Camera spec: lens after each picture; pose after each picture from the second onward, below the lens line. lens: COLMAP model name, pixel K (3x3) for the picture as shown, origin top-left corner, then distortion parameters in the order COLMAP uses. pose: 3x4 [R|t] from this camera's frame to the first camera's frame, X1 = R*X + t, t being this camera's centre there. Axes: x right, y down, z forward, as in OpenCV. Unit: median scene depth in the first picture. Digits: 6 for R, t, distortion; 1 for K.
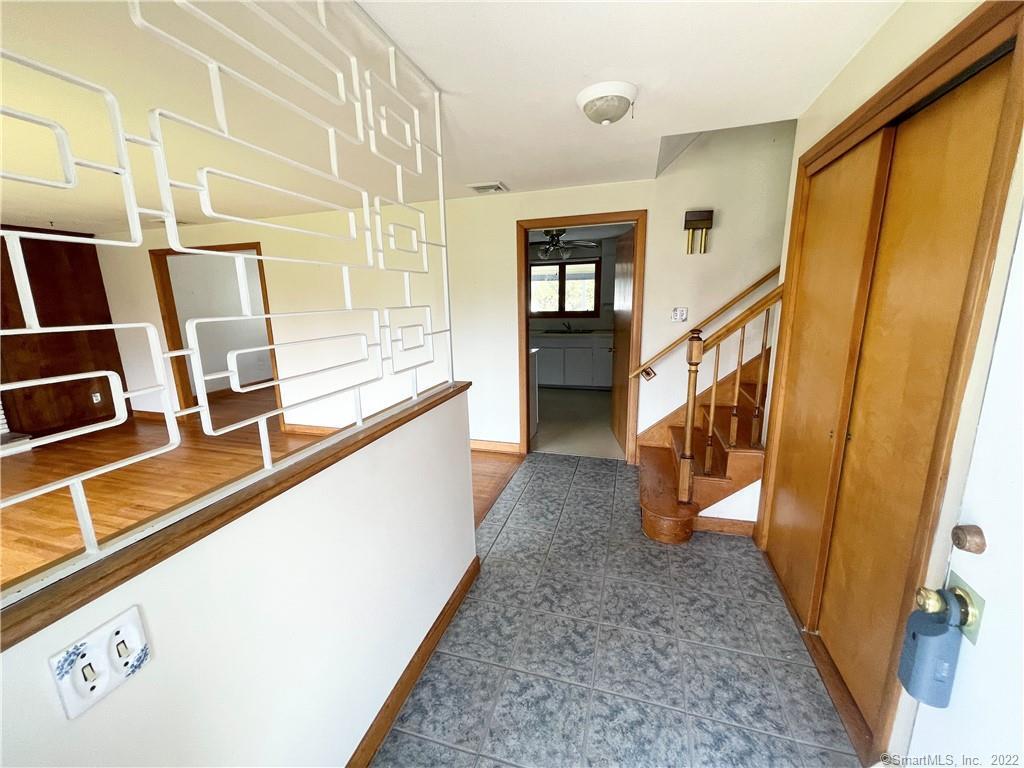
lens RADIAL K [[410.6, 0, 507.2], [0, 410.6, 384.1], [0, 0, 1]] dist [0.002404, -0.001305]
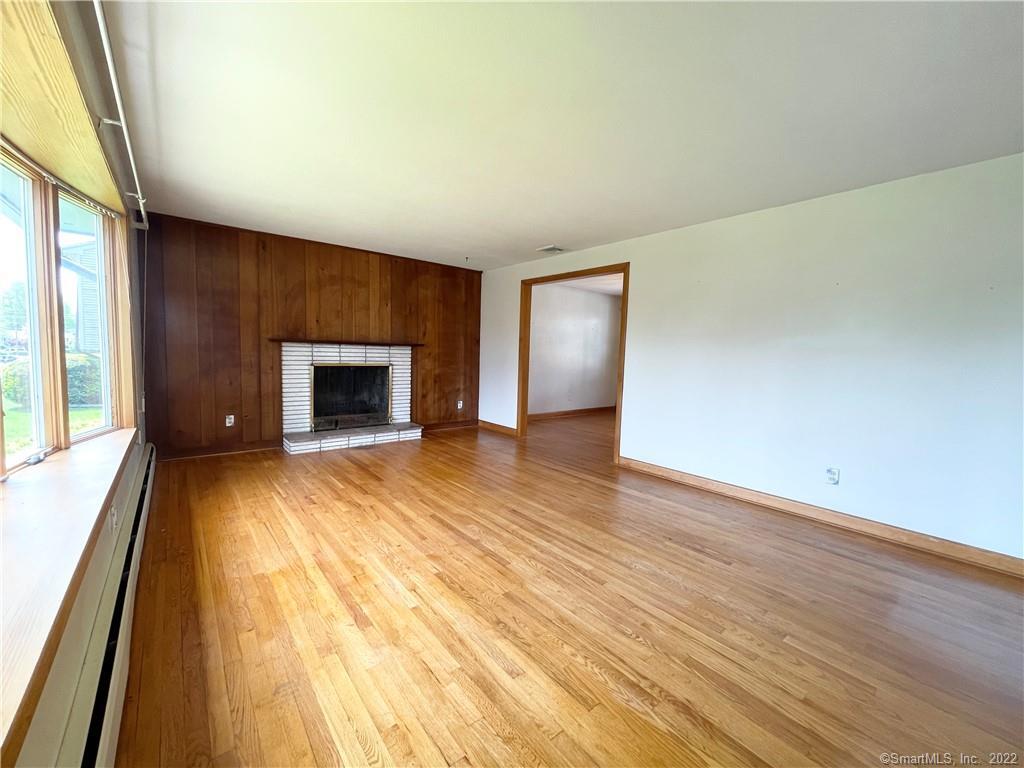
lens RADIAL K [[410.6, 0, 507.8], [0, 410.6, 381.3], [0, 0, 1]] dist [0.002404, -0.001305]
pose [[0.830423, 0.086828, -0.550325, -0.284896], [-0.161481, 0.982891, -0.088594, 0.059205], [0.533217, 0.162437, 0.830237, 0.095732]]
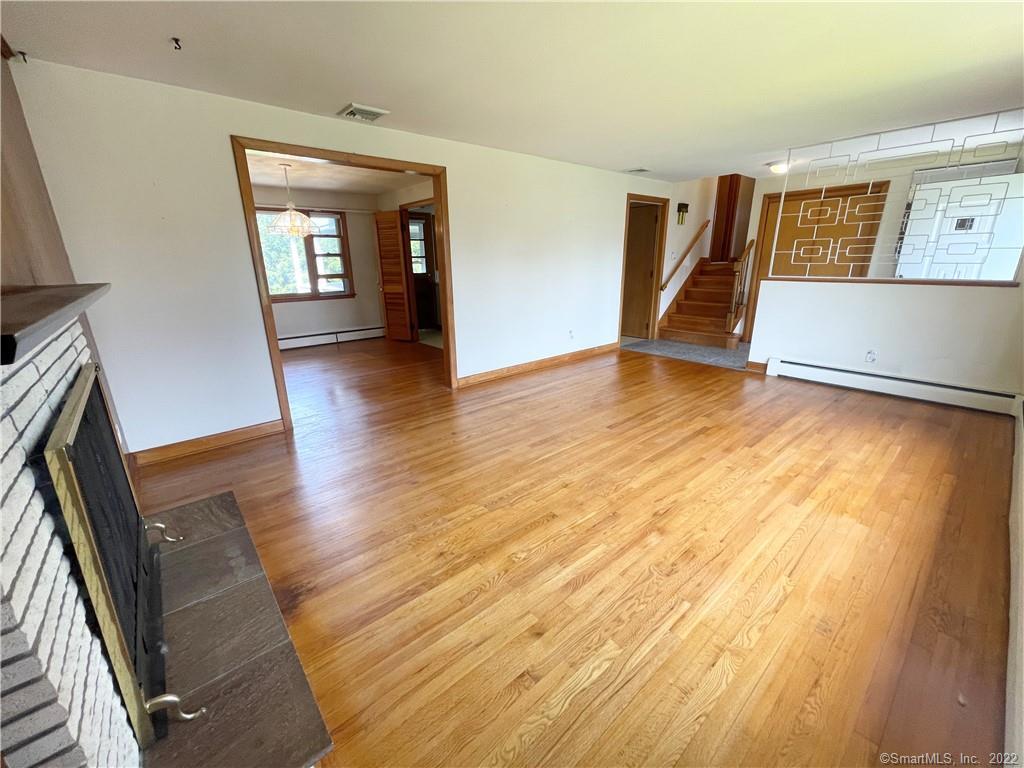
lens RADIAL K [[410.6, 0, 507.7], [0, 410.6, 382.2], [0, 0, 1]] dist [0.002404, -0.001305]
pose [[0.542895, -0.229078, 0.807953, -1.324184], [0.177944, 0.971611, 0.155912, -0.019493], [-0.820732, 0.059126, 0.568246, 0.429746]]
